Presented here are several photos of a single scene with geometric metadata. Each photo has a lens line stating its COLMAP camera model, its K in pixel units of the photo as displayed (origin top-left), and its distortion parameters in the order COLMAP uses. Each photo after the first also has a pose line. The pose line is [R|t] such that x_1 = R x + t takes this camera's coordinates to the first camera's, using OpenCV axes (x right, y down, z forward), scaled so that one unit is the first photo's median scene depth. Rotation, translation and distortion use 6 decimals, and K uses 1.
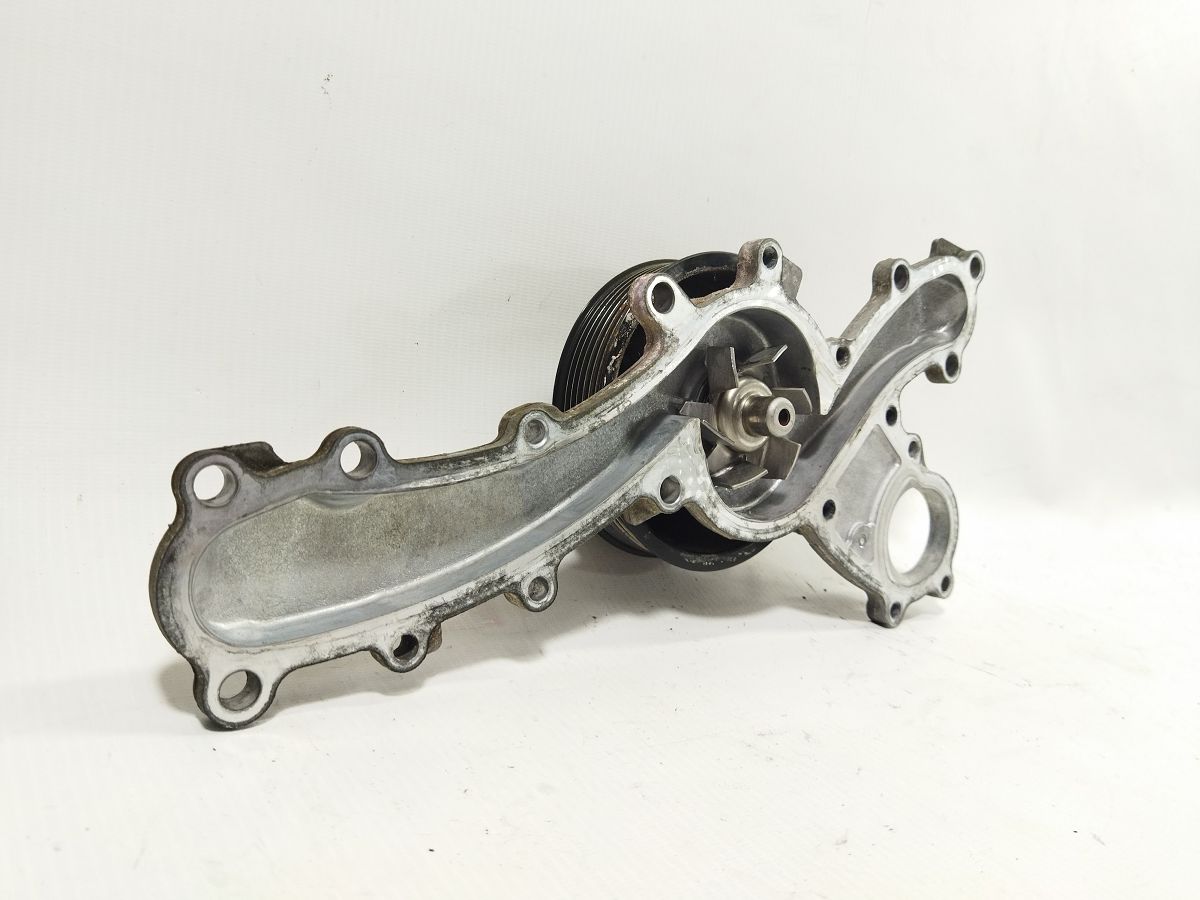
lens RADIAL K [[939.6, 0, 602.0], [0, 939.6, 448.9], [0, 0, 1]] dist [0.038601, -0.006196]
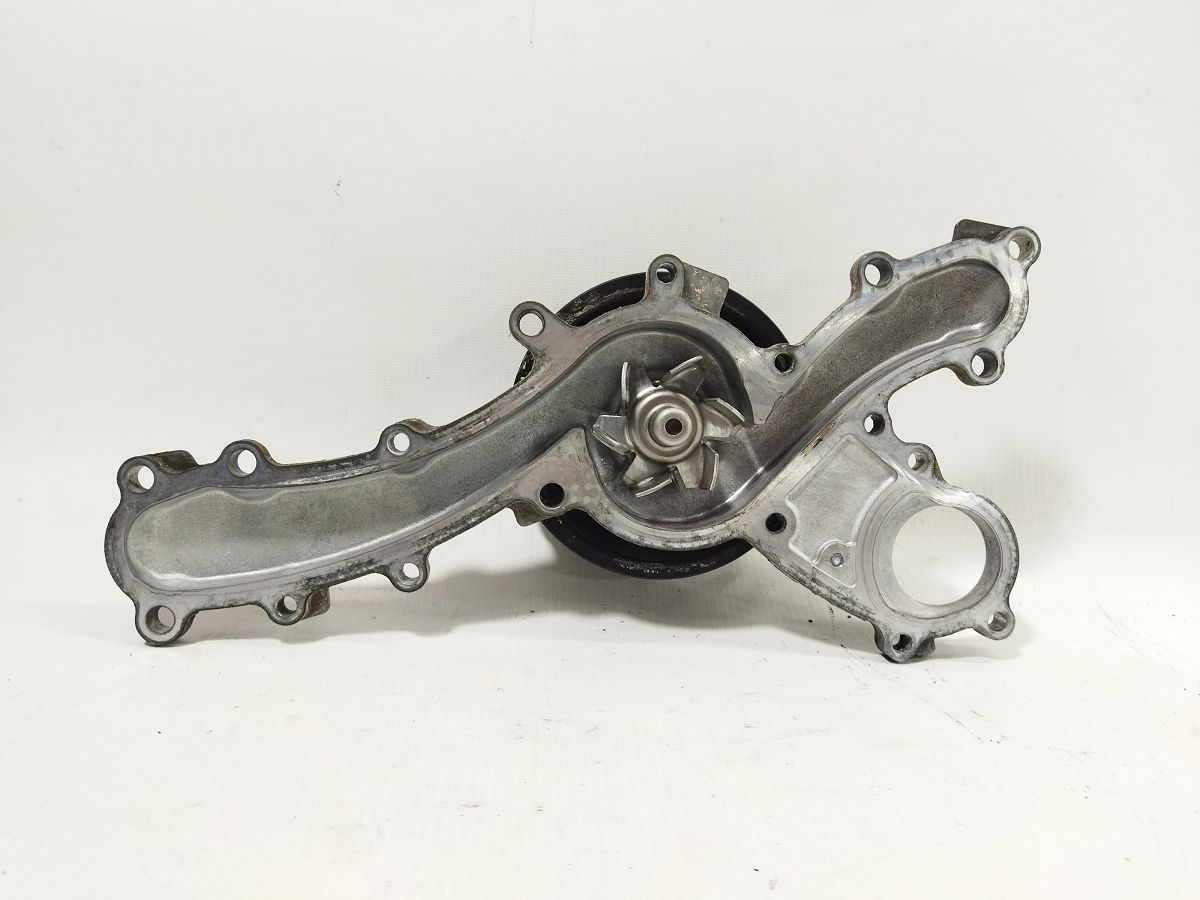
lens RADIAL K [[939.6, 0, 600.2], [0, 939.6, 450.2], [0, 0, 1]] dist [0.038601, -0.006196]
pose [[0.821320, -0.019880, -0.570121, 0.821842], [-0.006592, 0.998995, -0.044332, 0.043334], [0.570429, 0.040169, 0.820364, 0.142673]]
